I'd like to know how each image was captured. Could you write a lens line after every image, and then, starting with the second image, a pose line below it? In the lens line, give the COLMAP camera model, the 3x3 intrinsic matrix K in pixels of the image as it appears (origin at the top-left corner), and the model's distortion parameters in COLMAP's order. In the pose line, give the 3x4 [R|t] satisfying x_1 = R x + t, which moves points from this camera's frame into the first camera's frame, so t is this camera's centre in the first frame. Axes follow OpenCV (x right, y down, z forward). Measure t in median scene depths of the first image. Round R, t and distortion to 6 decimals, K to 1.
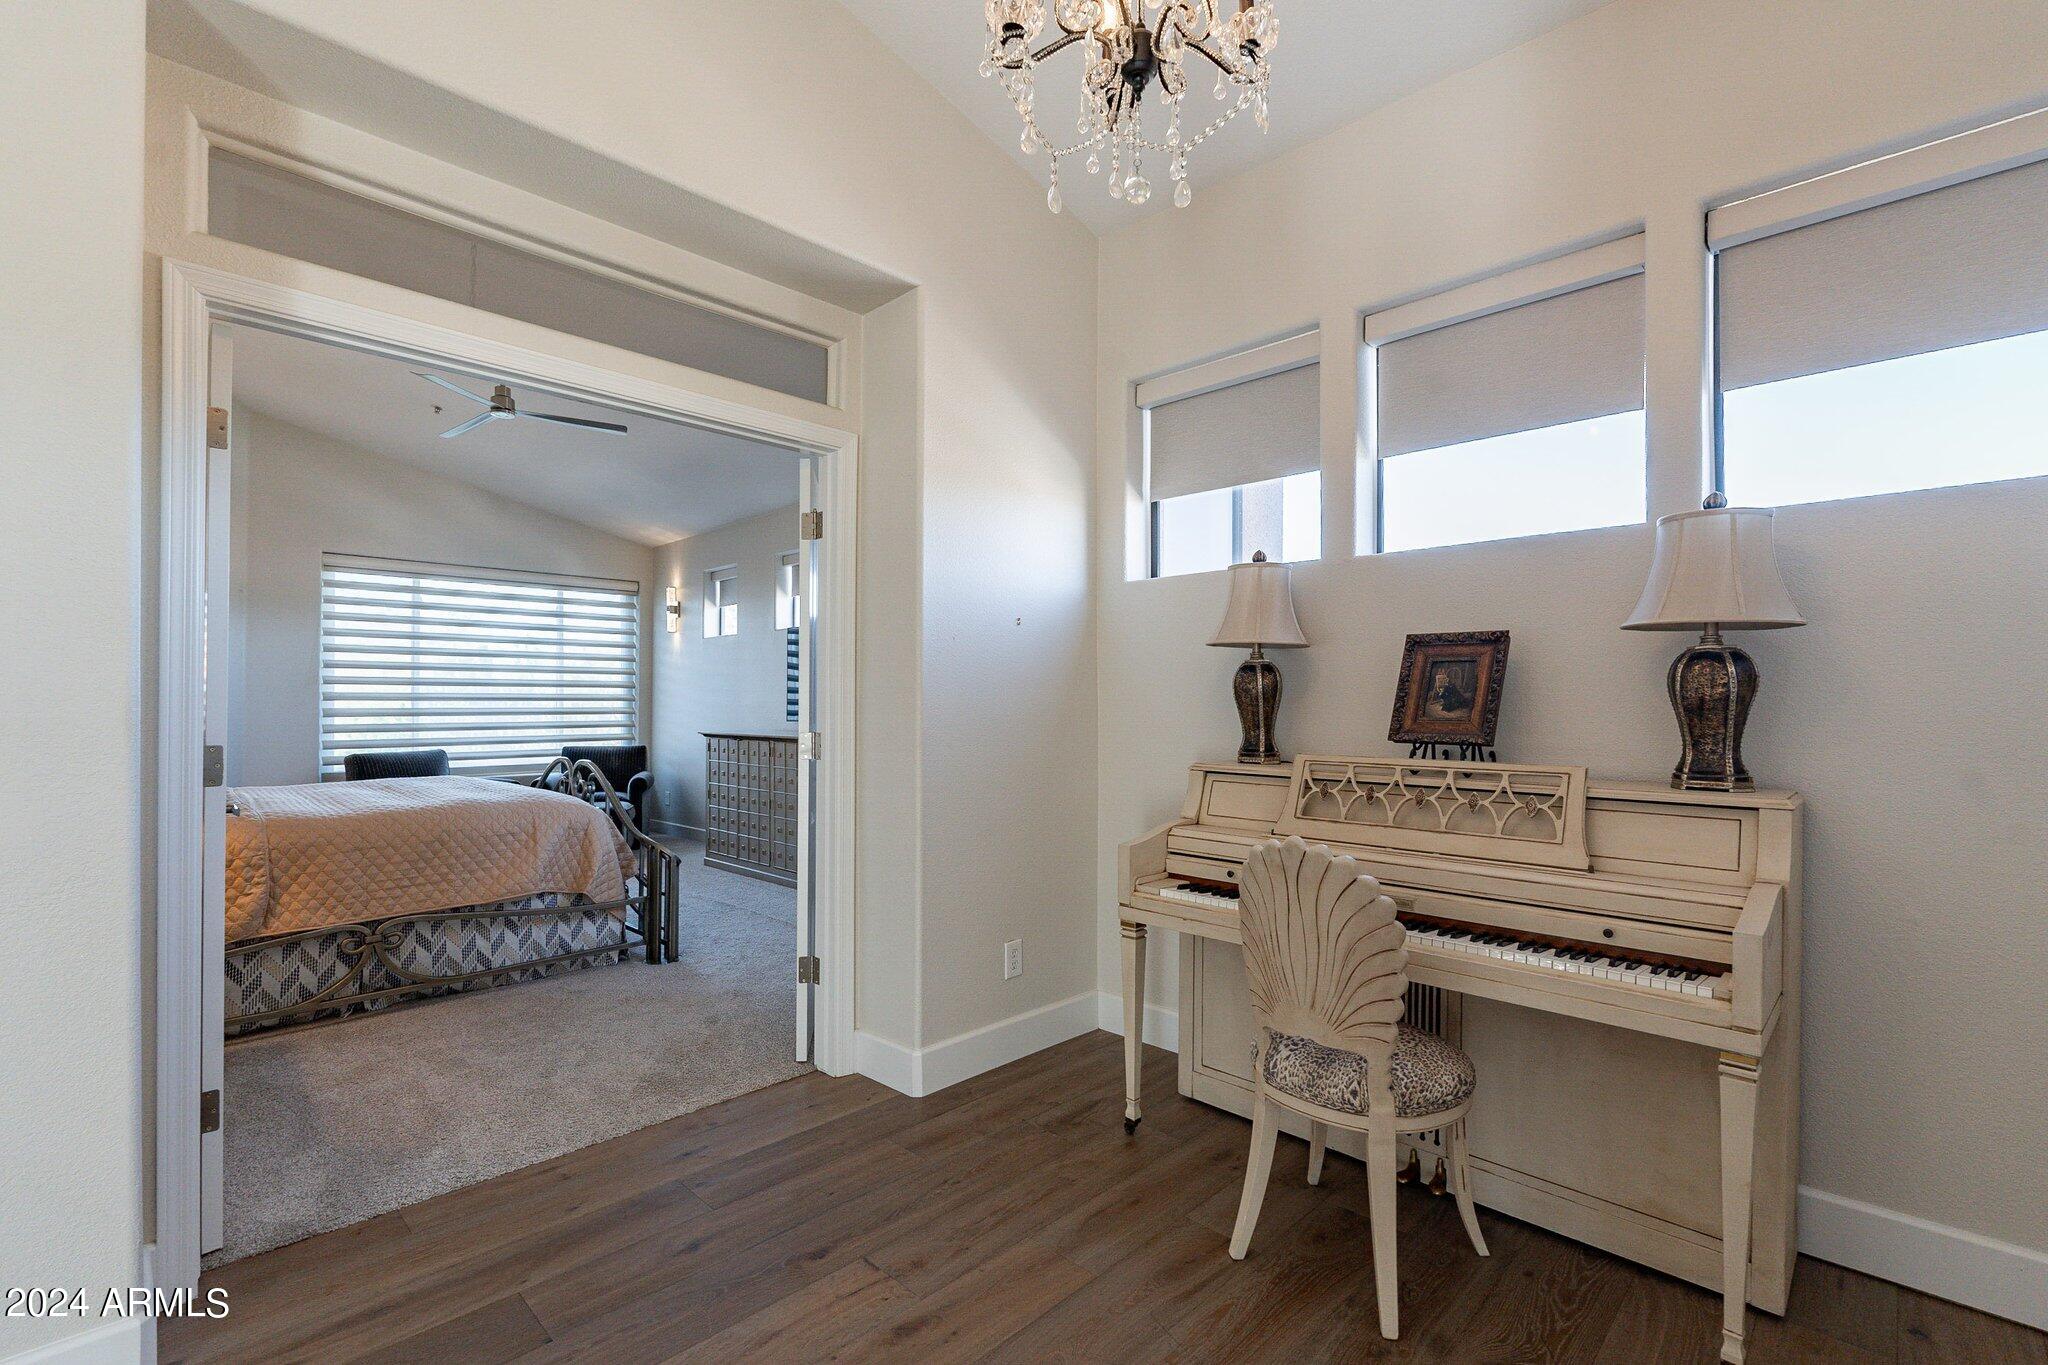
lens RADIAL K [[885.6, 0, 1023.7], [0, 885.6, 697.2], [0, 0, 1]] dist [-0.008665, -0.000040]
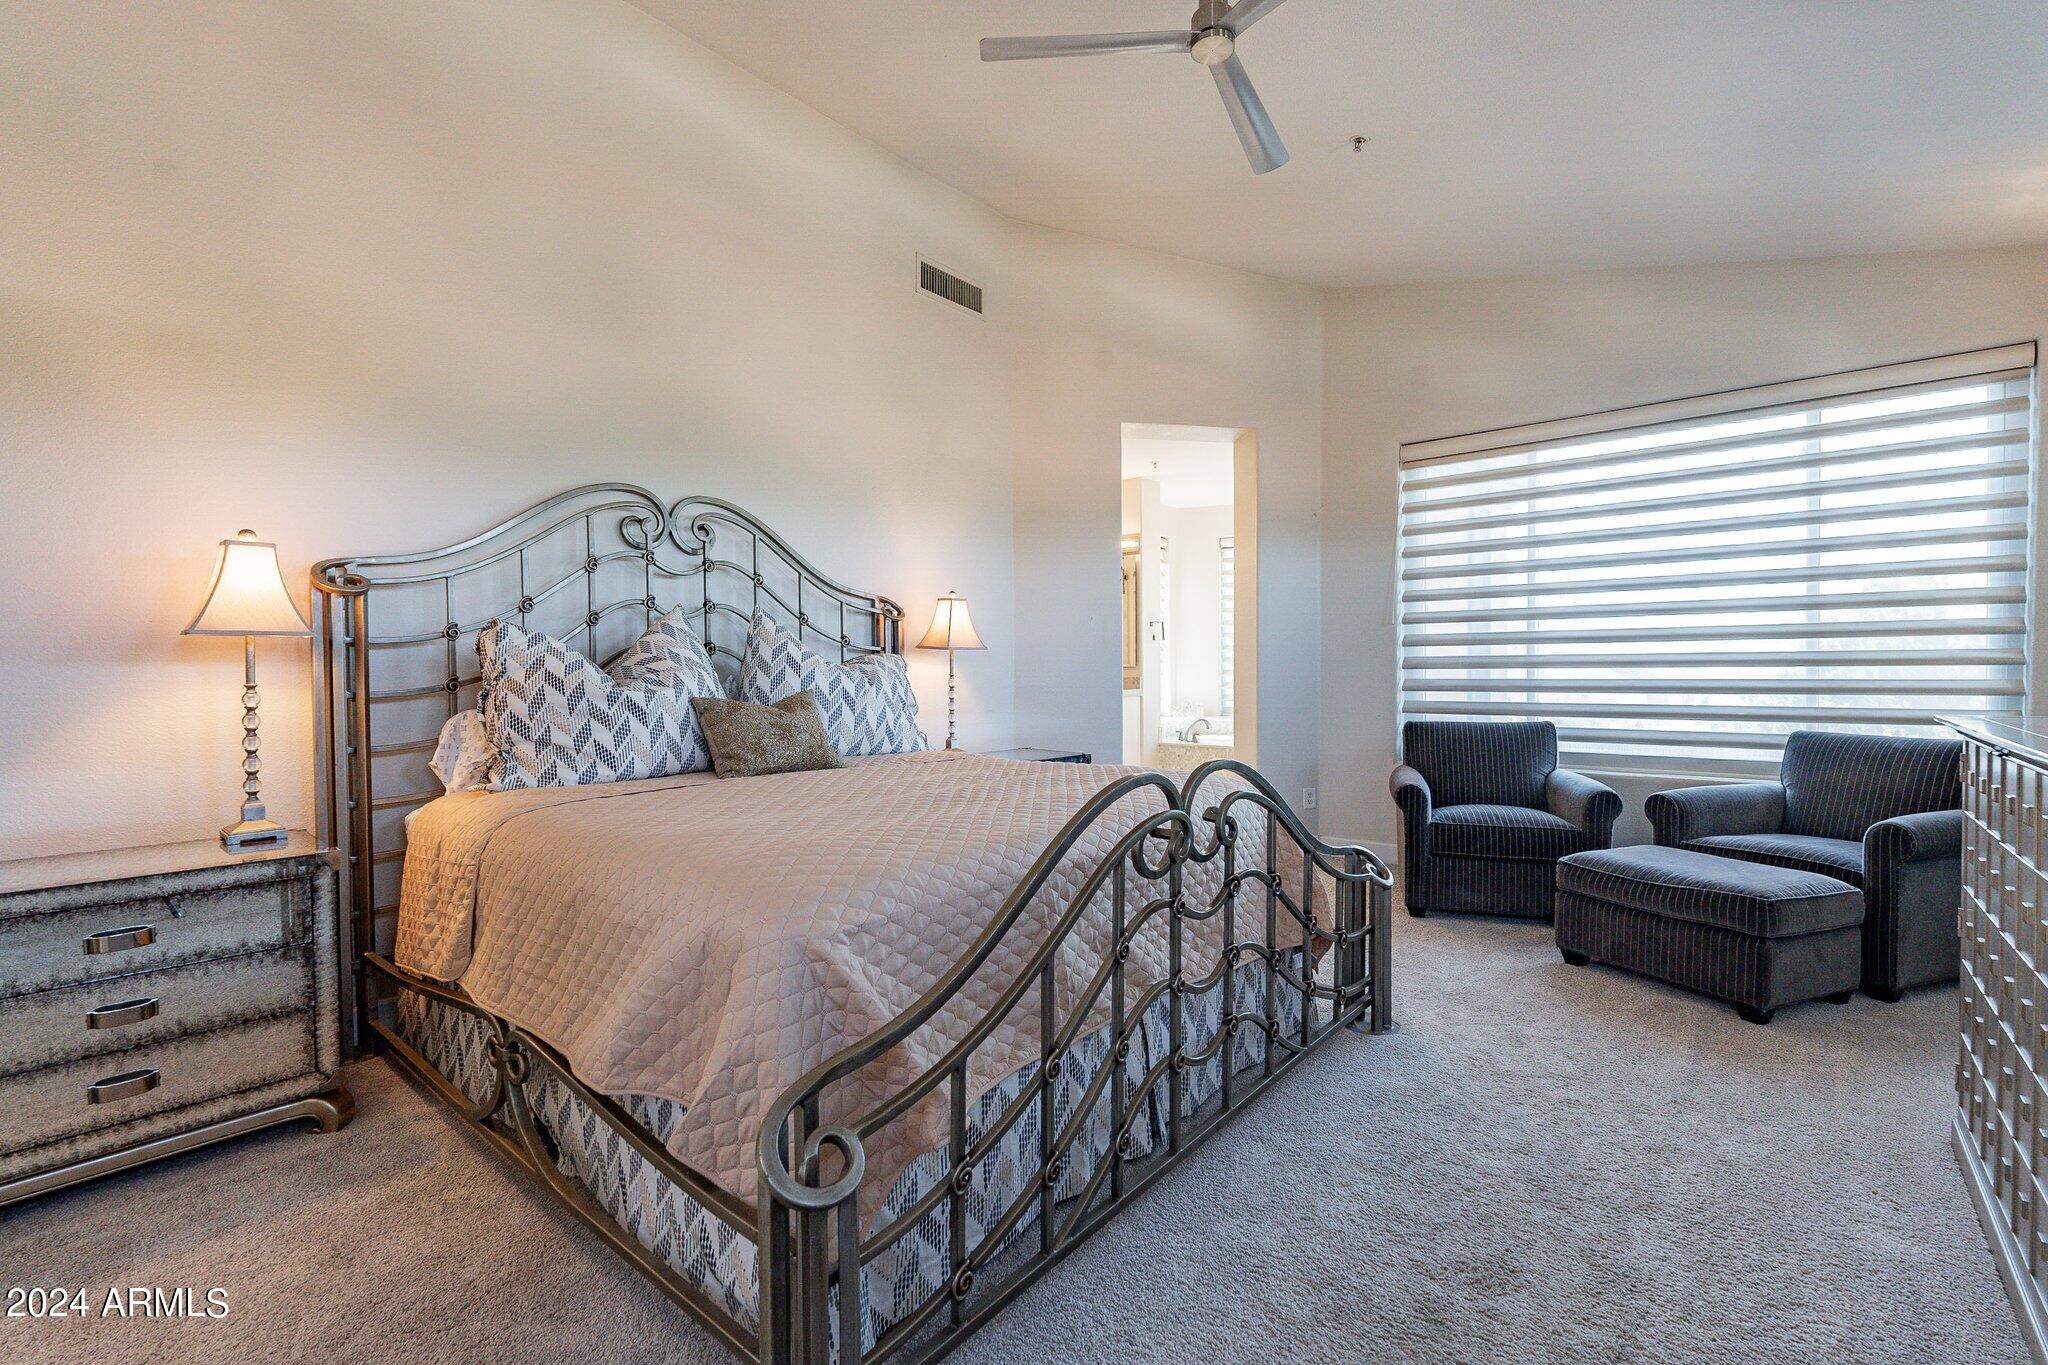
lens RADIAL K [[885.6, 0, 1021.9], [0, 885.6, 693.2], [0, 0, 1]] dist [-0.008665, -0.000040]
pose [[0.089572, 0.011052, -0.995919, -0.084579], [0.010847, 0.999868, 0.012072, 0.028240], [0.995921, -0.011884, 0.089440, 0.581428]]
